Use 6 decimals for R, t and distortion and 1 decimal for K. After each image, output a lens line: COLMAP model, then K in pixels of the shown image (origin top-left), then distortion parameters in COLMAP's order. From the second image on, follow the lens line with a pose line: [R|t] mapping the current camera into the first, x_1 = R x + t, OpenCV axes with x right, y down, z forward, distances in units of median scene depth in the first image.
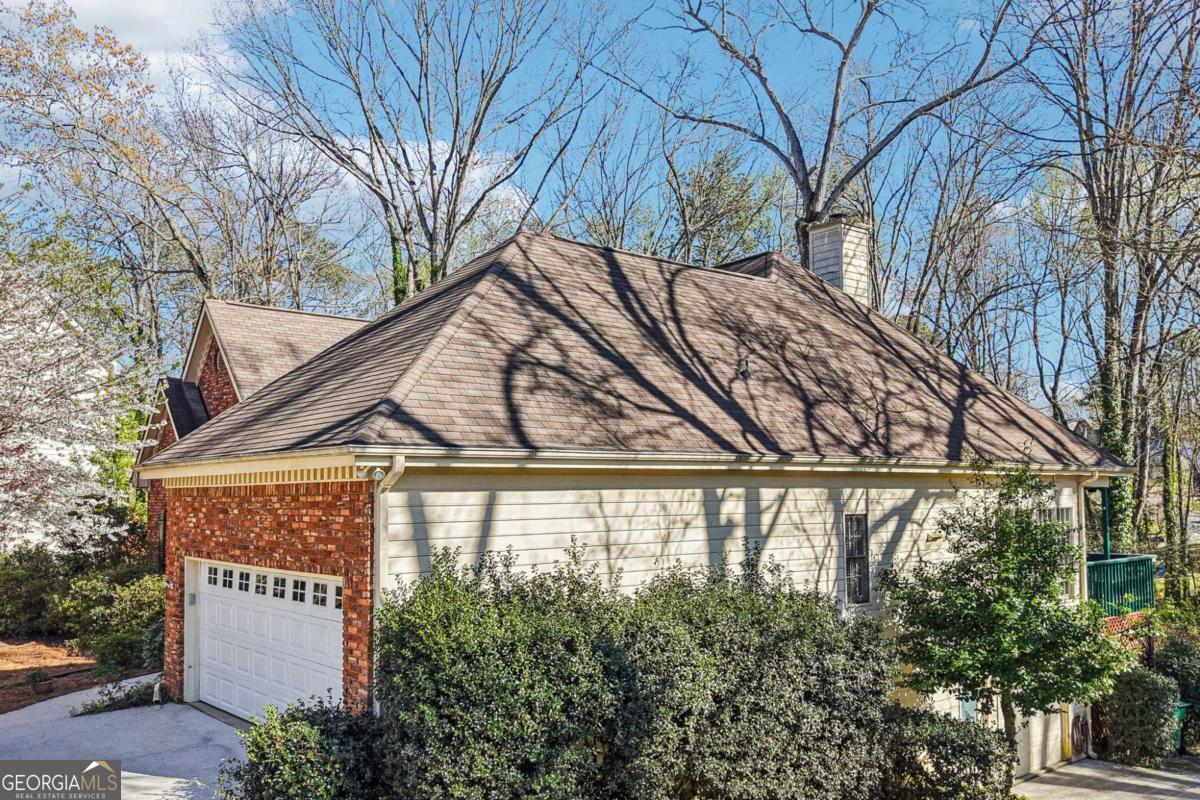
lens RADIAL K [[971.5, 0, 604.4], [0, 971.5, 443.3], [0, 0, 1]] dist [0.071966, -0.134022]
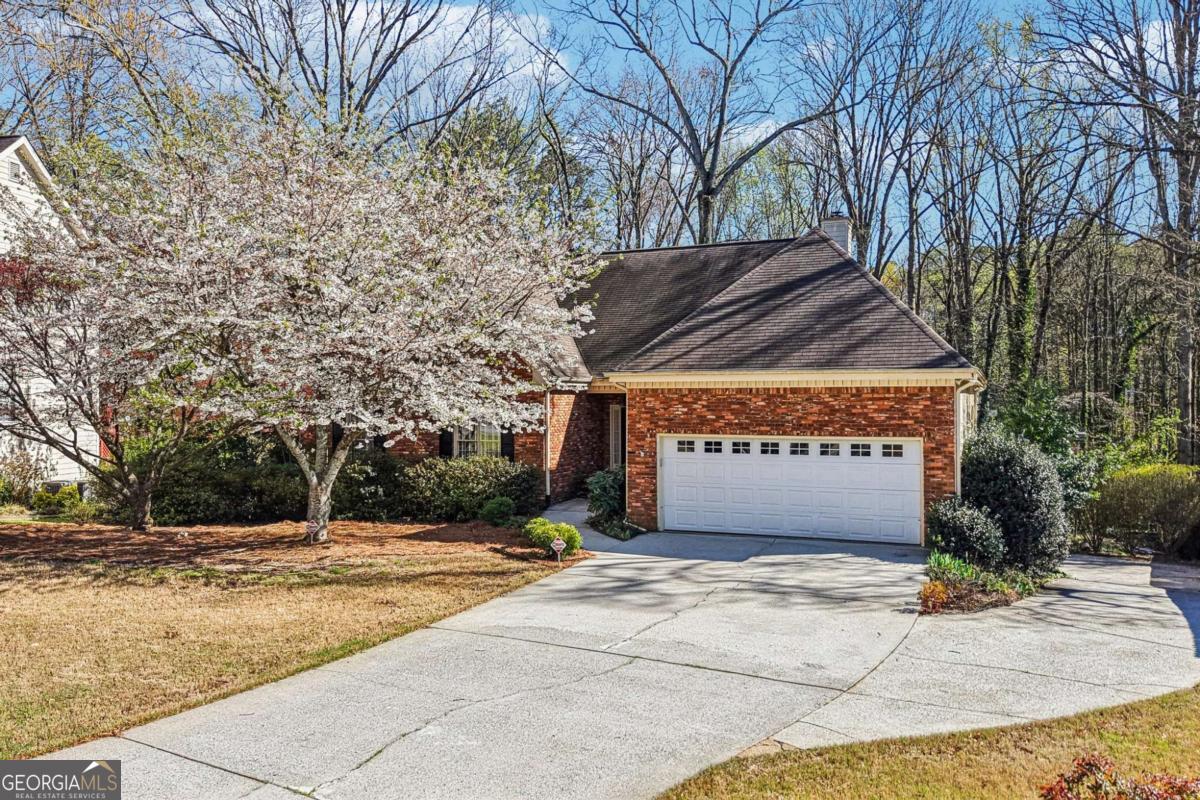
lens RADIAL K [[950.8, 0, 600.0], [0, 950.8, 400.0], [0, 0, 1]] dist [0.089590, -0.125995]
pose [[0.882655, 0.006059, 0.469983, -0.798534], [-0.030457, 0.998553, 0.044326, 0.001431], [-0.469034, -0.053439, 0.881562, -0.154118]]
